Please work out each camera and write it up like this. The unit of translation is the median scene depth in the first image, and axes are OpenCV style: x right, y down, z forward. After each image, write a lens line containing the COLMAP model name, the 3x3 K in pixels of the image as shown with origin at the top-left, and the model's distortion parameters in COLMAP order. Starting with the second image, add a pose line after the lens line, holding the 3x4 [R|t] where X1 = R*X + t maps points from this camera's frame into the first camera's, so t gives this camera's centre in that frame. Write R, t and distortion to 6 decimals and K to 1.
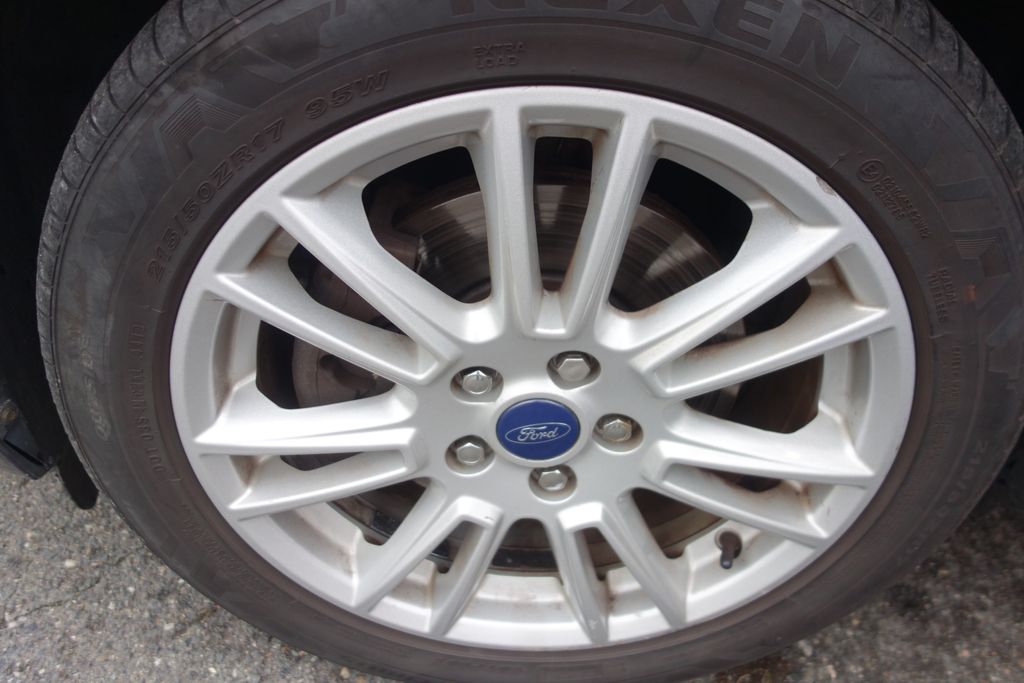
lens RADIAL K [[813.6, 0, 514.7], [0, 813.6, 349.8], [0, 0, 1]] dist [0.004944, 0.000996]
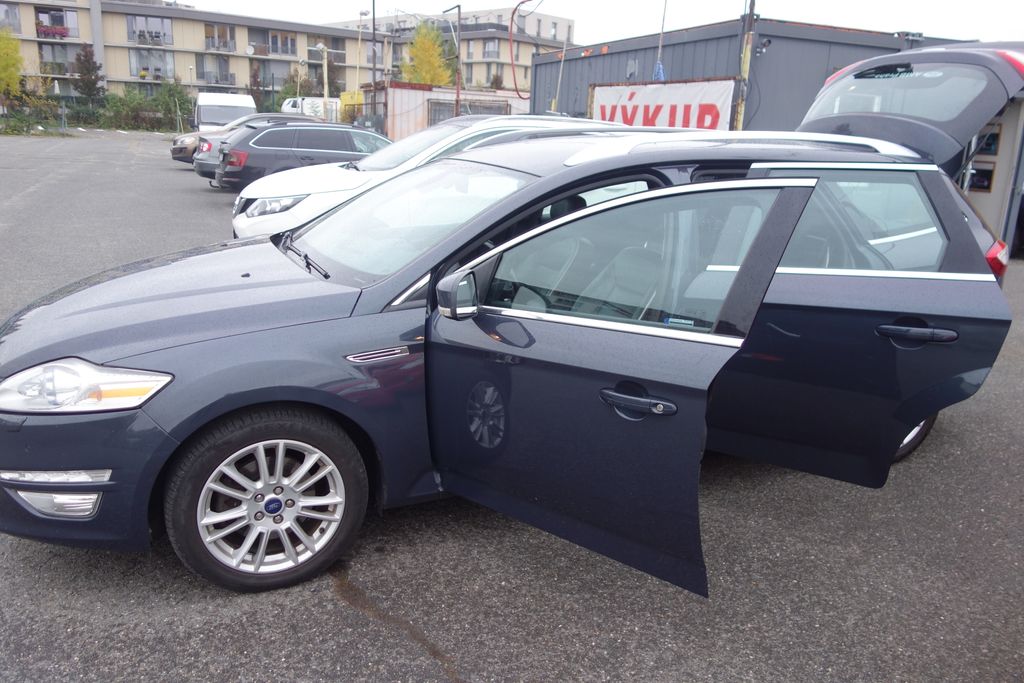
lens RADIAL K [[813.6, 0, 512.6], [0, 813.6, 352.4], [0, 0, 1]] dist [0.004944, 0.000996]
pose [[0.898966, -0.139046, 0.415364, -0.609281], [0.273779, 0.918587, -0.285033, 1.085460], [-0.341915, 0.369953, 0.863846, -4.255401]]
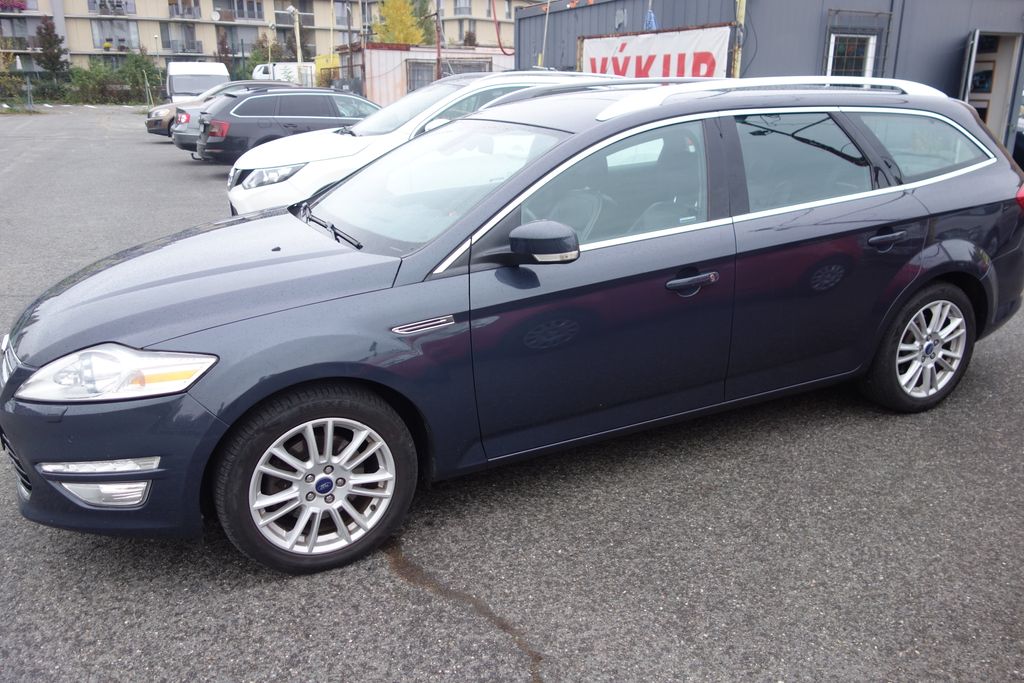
lens RADIAL K [[813.6, 0, 511.3], [0, 813.6, 350.7], [0, 0, 1]] dist [0.004944, 0.000996]
pose [[0.883757, -0.199569, 0.423257, -0.904021], [0.320906, 0.916777, -0.237781, 0.898167], [-0.340578, 0.345966, 0.874251, -4.000098]]
